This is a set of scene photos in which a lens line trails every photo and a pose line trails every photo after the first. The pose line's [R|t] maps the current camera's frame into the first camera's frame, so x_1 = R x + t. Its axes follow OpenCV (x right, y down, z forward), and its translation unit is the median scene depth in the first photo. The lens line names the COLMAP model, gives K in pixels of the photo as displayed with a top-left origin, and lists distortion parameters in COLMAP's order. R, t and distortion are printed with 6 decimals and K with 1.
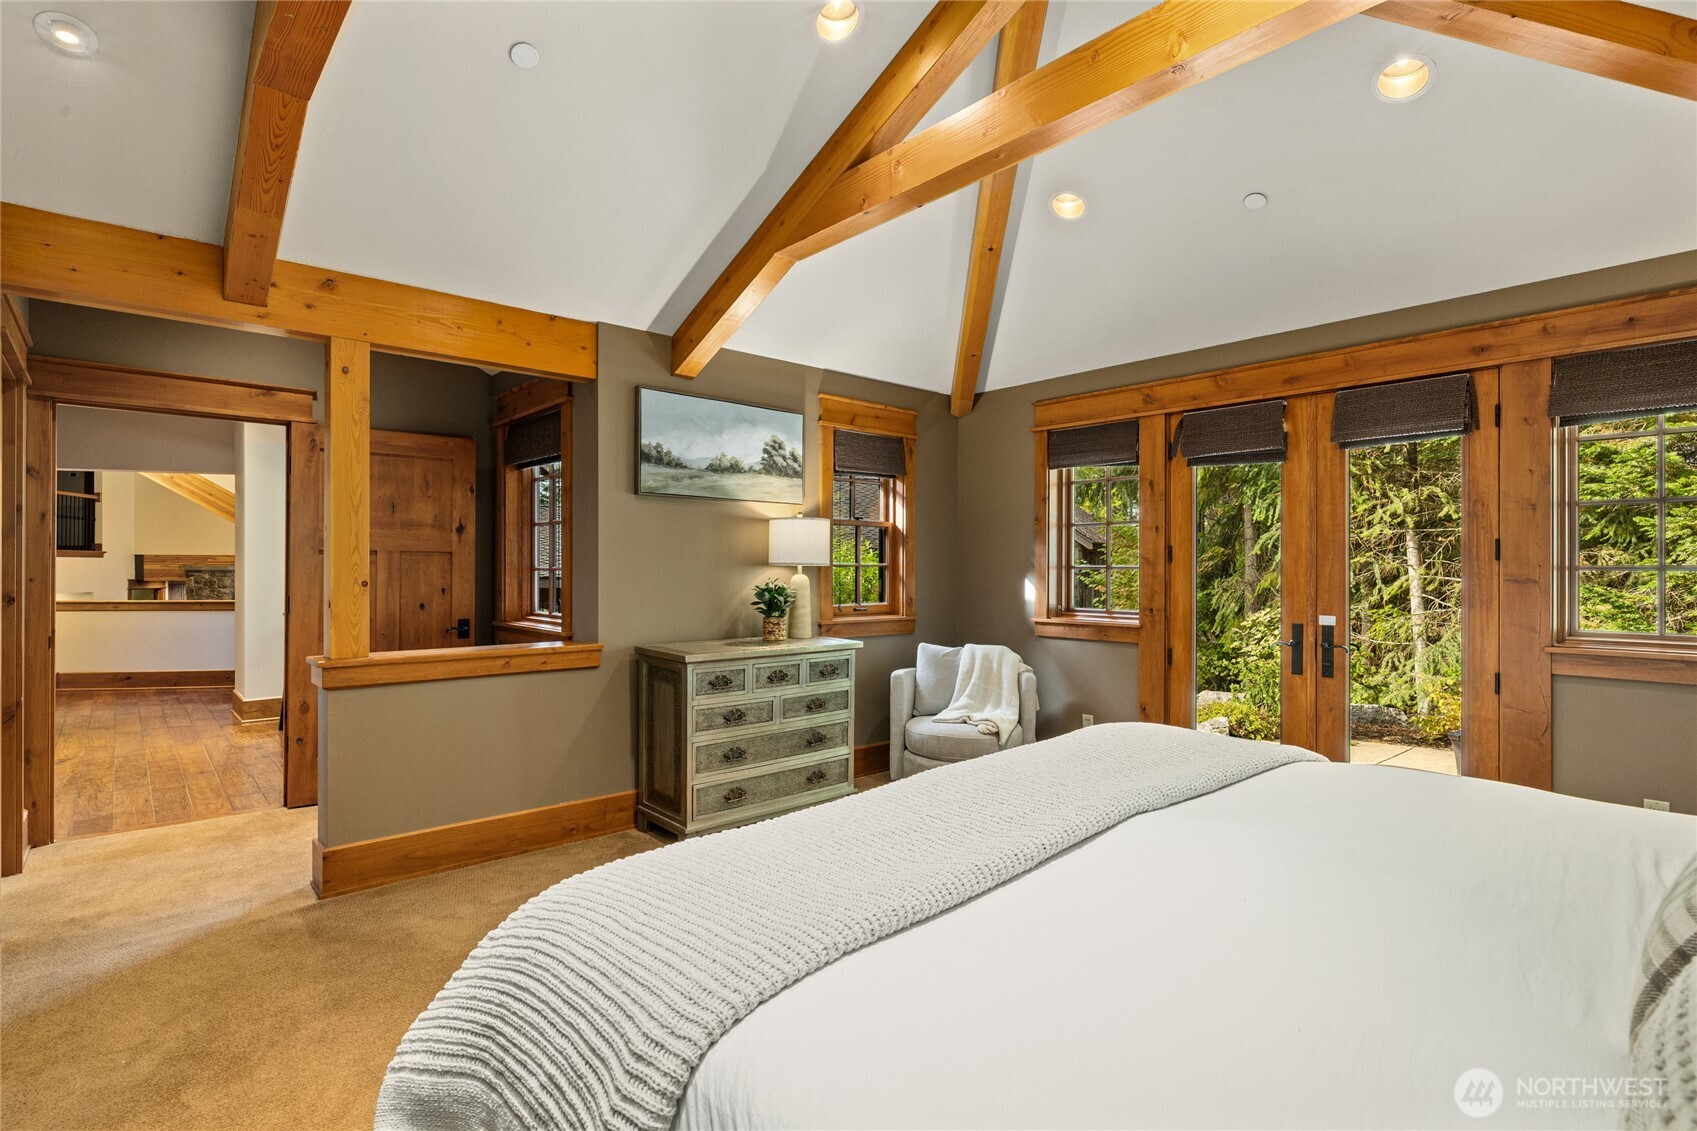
lens RADIAL K [[837.0, 0, 848.5], [0, 837.0, 565.5], [0, 0, 1]] dist [-0.002674, 0.001523]
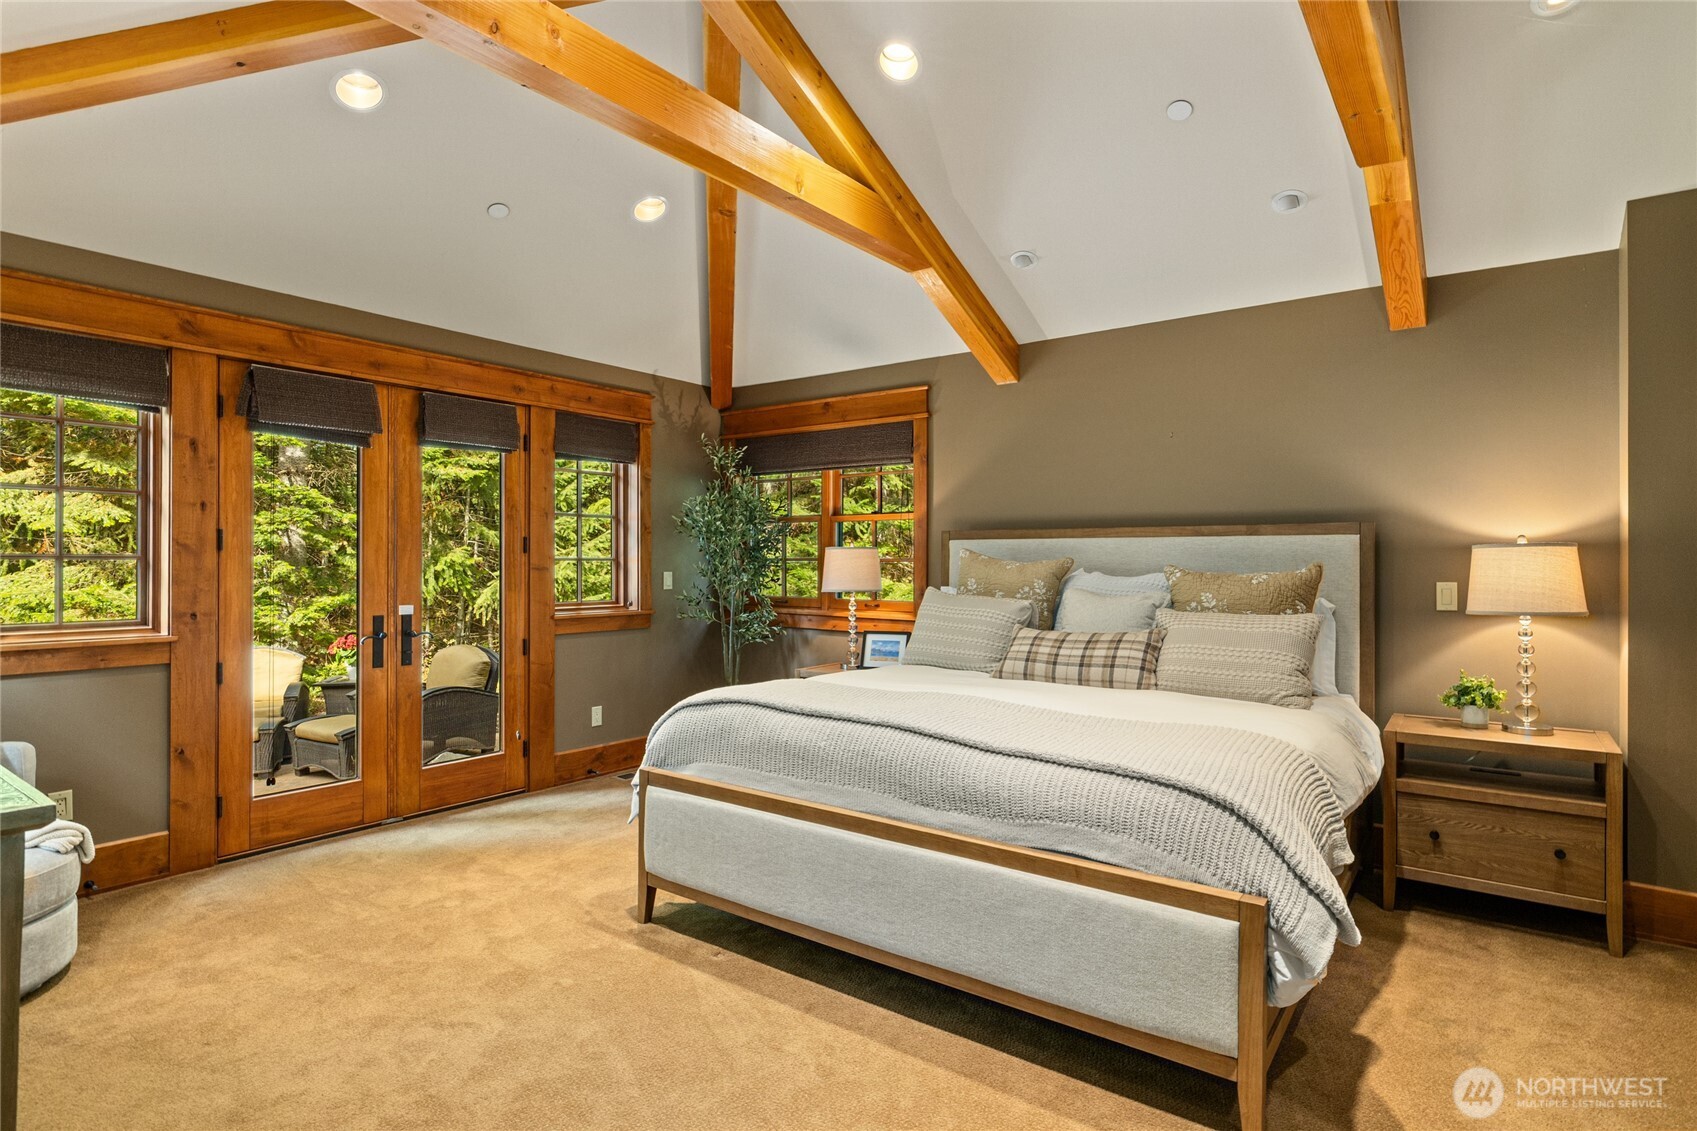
lens RADIAL K [[871.9, 0, 857.9], [0, 871.9, 554.4], [0, 0, 1]] dist [0.000548, 0.001283]
pose [[-0.205947, 0.002488, 0.978560, -0.578537], [-0.008047, 0.999959, -0.004236, -0.002234], [-0.978530, -0.008747, -0.205918, 0.664542]]
